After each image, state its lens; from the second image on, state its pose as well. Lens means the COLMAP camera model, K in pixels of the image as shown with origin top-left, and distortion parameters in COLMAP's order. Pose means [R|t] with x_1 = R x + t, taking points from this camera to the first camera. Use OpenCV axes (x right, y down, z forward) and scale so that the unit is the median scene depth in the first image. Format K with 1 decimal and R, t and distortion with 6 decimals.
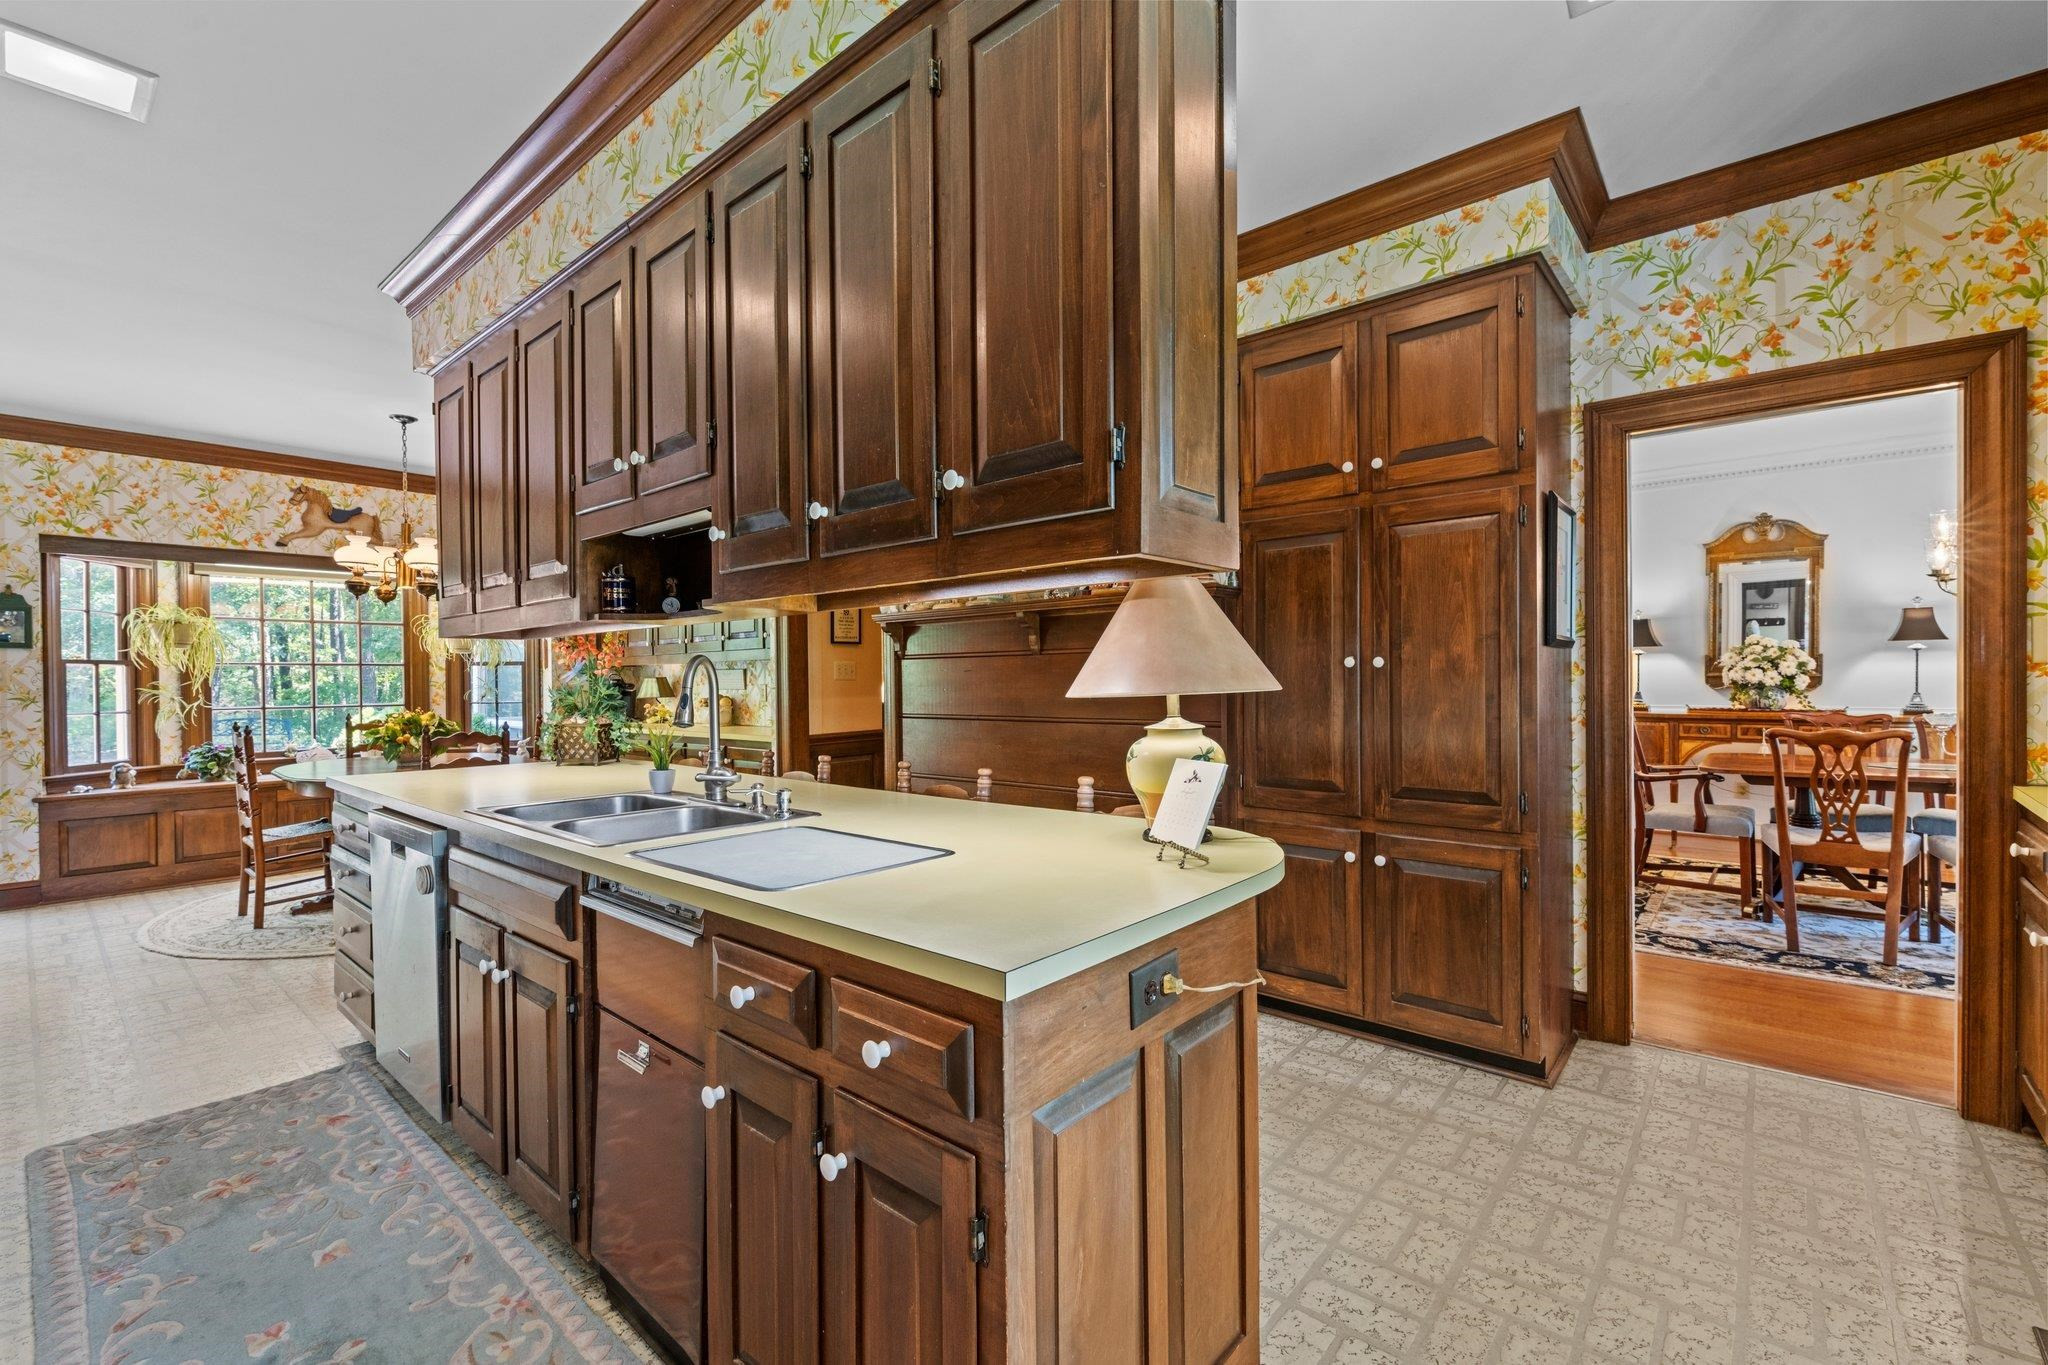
lens RADIAL K [[881.7, 0, 1027.9], [0, 881.7, 686.7], [0, 0, 1]] dist [0.017888, -0.011826]
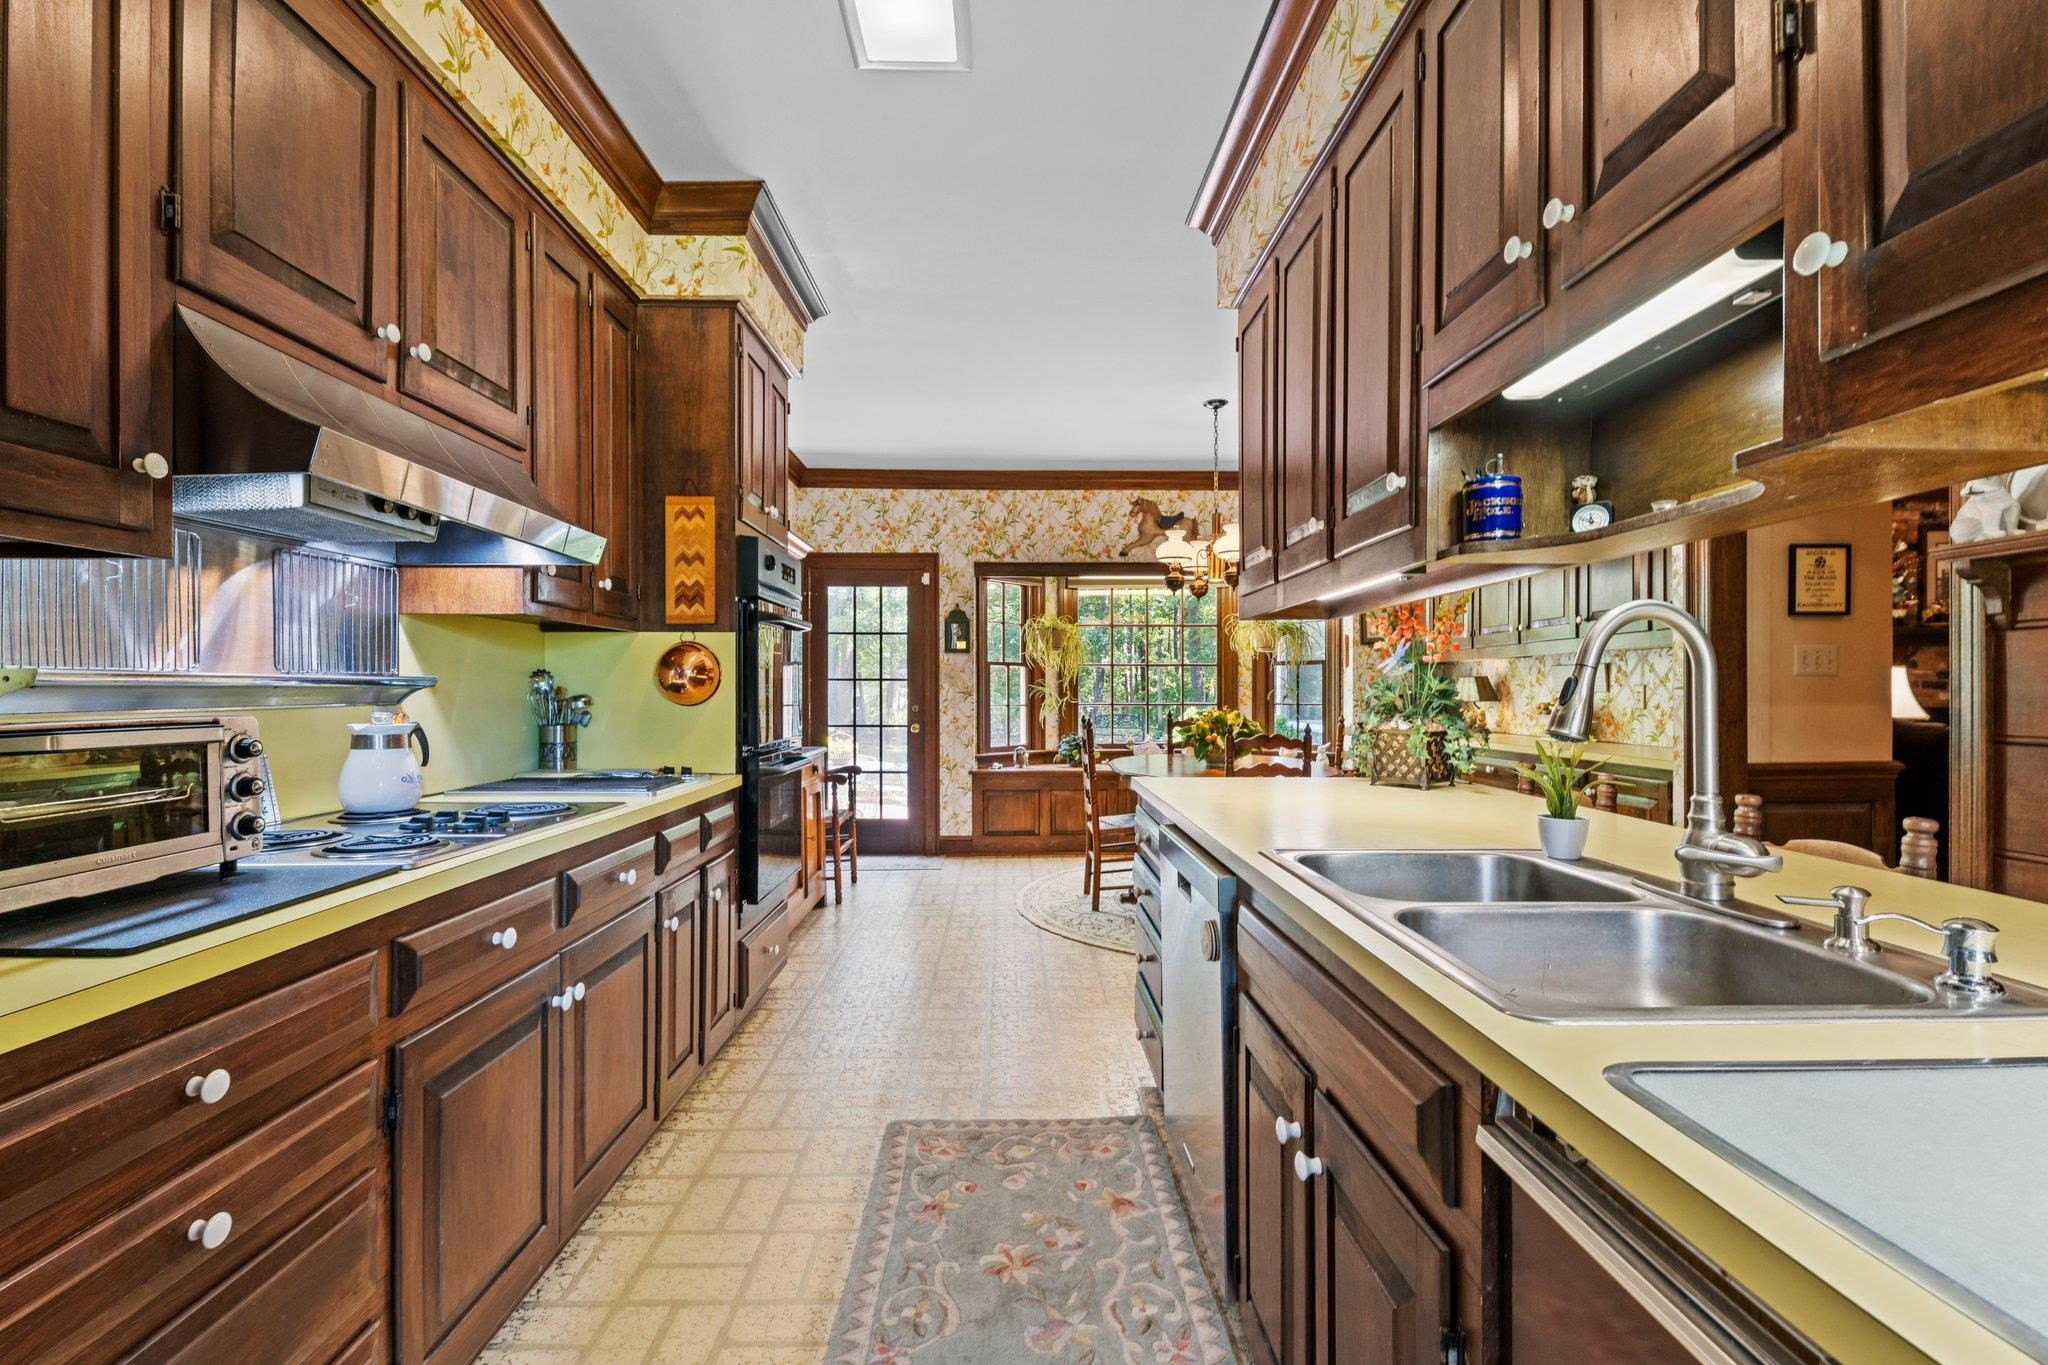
lens RADIAL K [[881.7, 0, 1027.9], [0, 881.7, 686.7], [0, 0, 1]] dist [0.017888, -0.011826]
pose [[0.670956, 0.004919, -0.741481, -0.131886], [-0.012233, 0.999915, -0.004436, 0.010040], [0.741396, 0.012047, 0.670960, 0.215398]]
